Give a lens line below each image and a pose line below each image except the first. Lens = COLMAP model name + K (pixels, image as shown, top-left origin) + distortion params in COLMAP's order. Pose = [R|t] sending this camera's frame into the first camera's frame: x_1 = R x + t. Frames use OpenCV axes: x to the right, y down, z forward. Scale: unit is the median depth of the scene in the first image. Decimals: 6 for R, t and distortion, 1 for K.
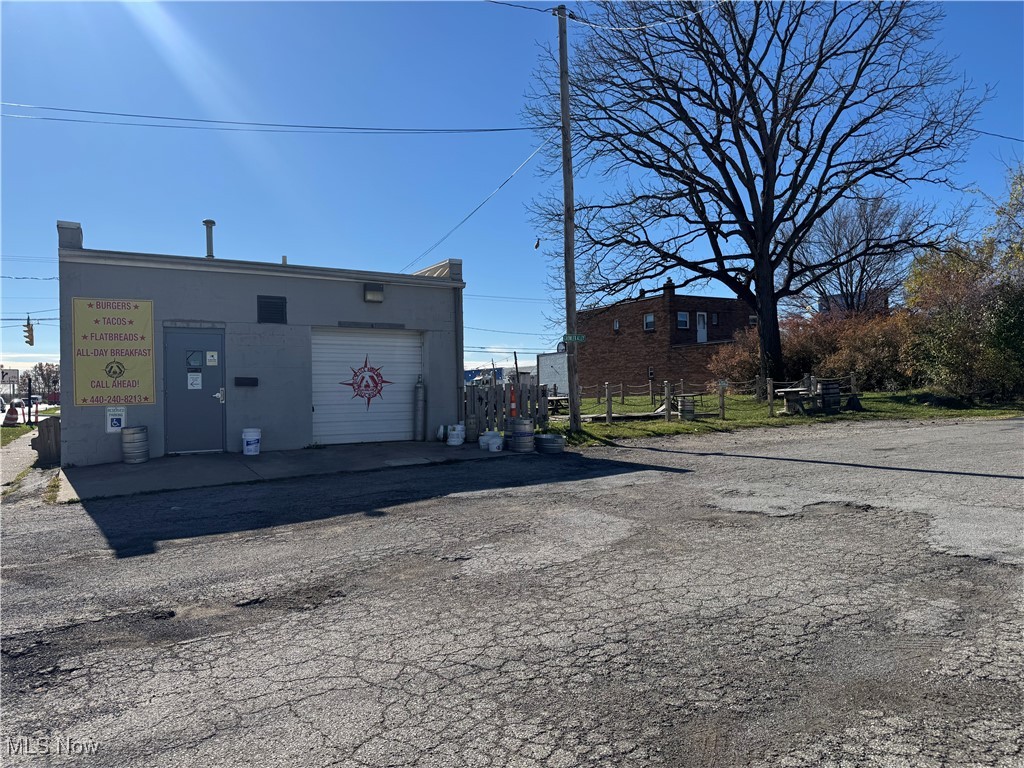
lens RADIAL K [[717.3, 0, 512.6], [0, 717.3, 387.6], [0, 0, 1]] dist [0.005630, -0.001425]
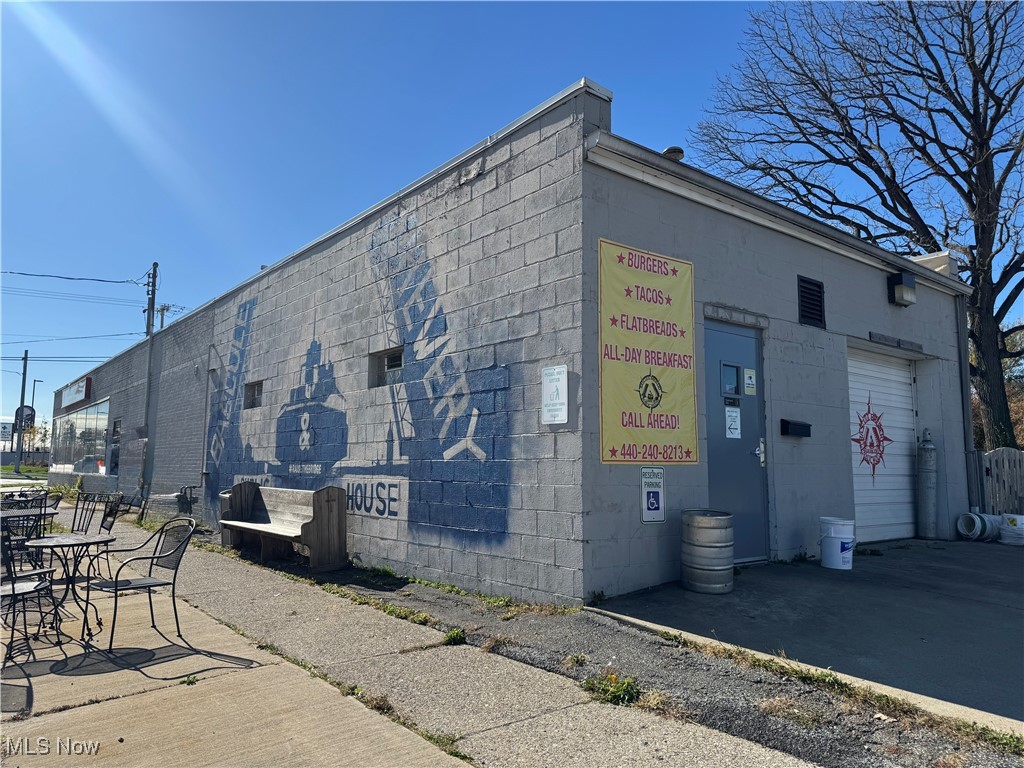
lens RADIAL K [[717.3, 0, 511.6], [0, 717.3, 379.8], [0, 0, 1]] dist [0.005630, -0.001425]
pose [[0.998328, 0.037414, 0.044068, -0.656758], [-0.032521, 0.993732, -0.106950, 0.022008], [-0.047793, 0.105338, 0.993287, 0.505829]]
